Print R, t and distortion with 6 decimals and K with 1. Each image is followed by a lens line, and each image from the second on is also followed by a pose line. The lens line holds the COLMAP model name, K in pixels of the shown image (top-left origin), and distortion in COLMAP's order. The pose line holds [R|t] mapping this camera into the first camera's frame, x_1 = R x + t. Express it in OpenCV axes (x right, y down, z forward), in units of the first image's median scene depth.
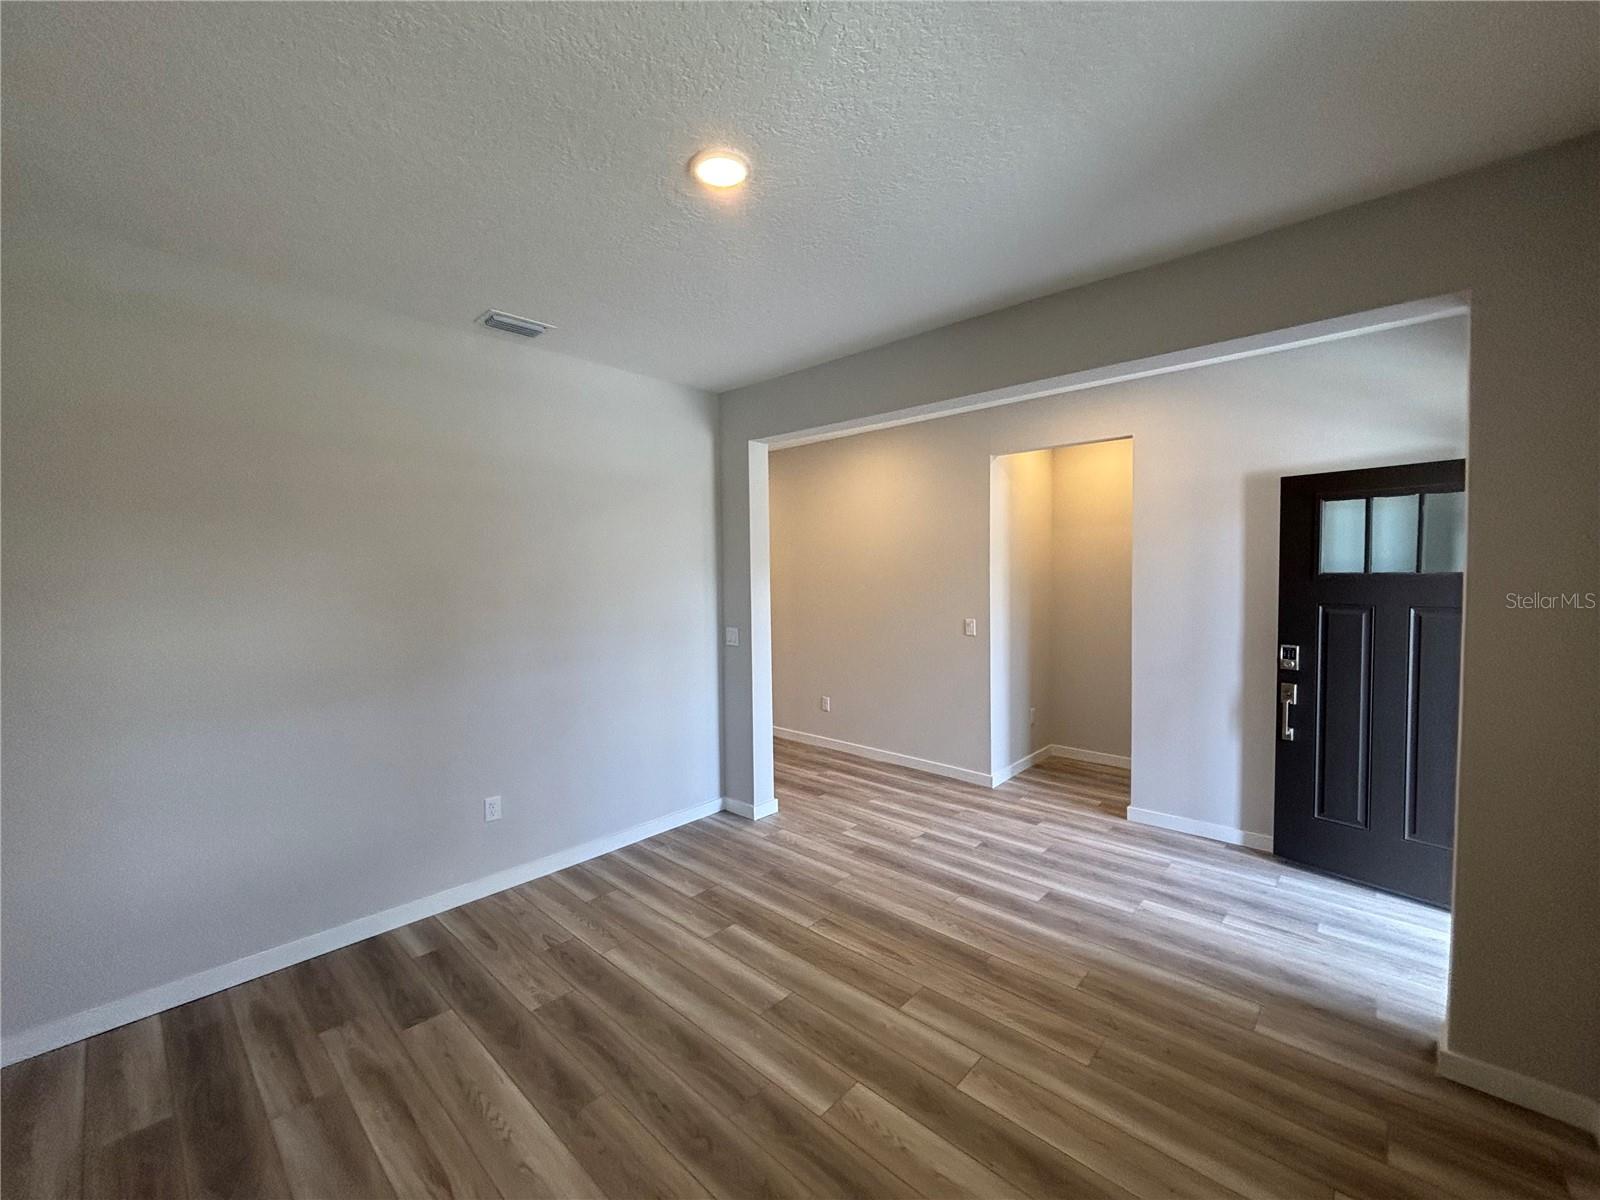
lens RADIAL K [[650.5, 0, 807.7], [0, 650.5, 598.1], [0, 0, 1]] dist [0.000577, 0.000946]
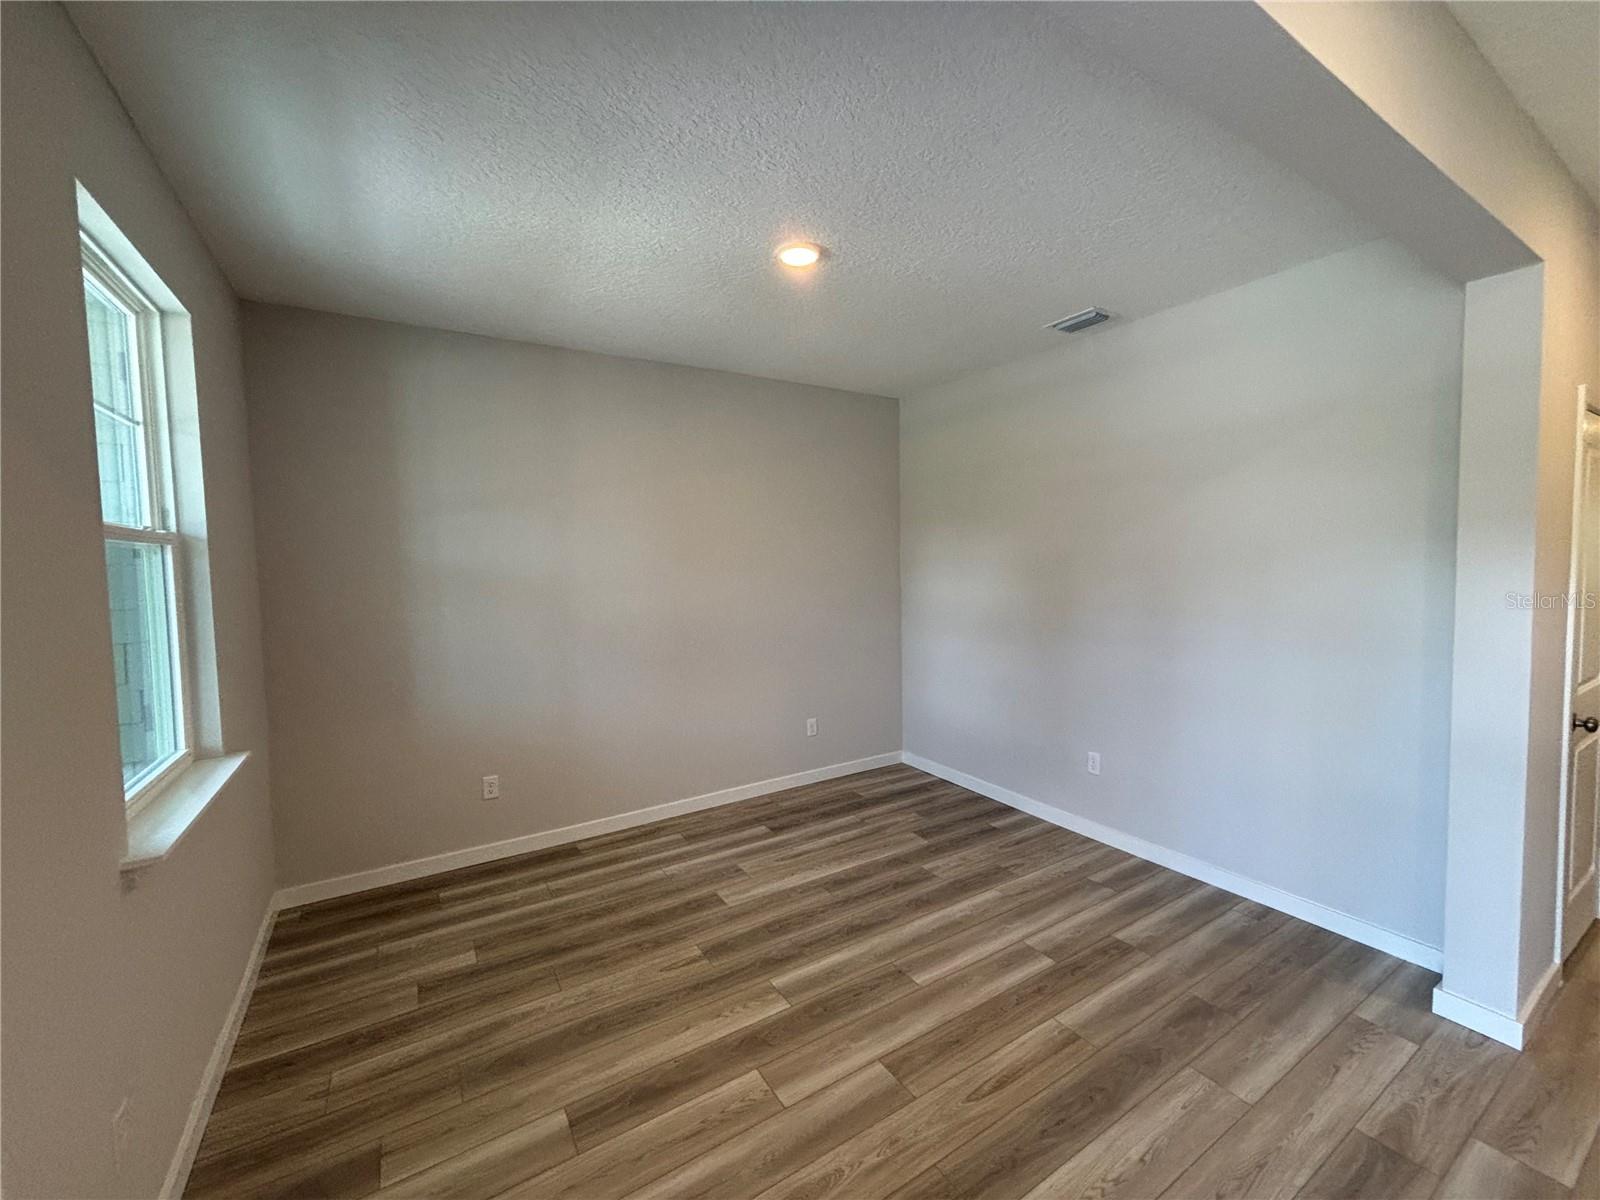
lens RADIAL K [[650.5, 0, 807.7], [0, 650.5, 598.1], [0, 0, 1]] dist [0.000577, 0.000946]
pose [[-0.265271, 0.070122, -0.961621, 0.787249], [-0.020368, 0.996722, 0.078301, -0.038322], [0.963959, 0.040358, -0.262973, 0.918661]]
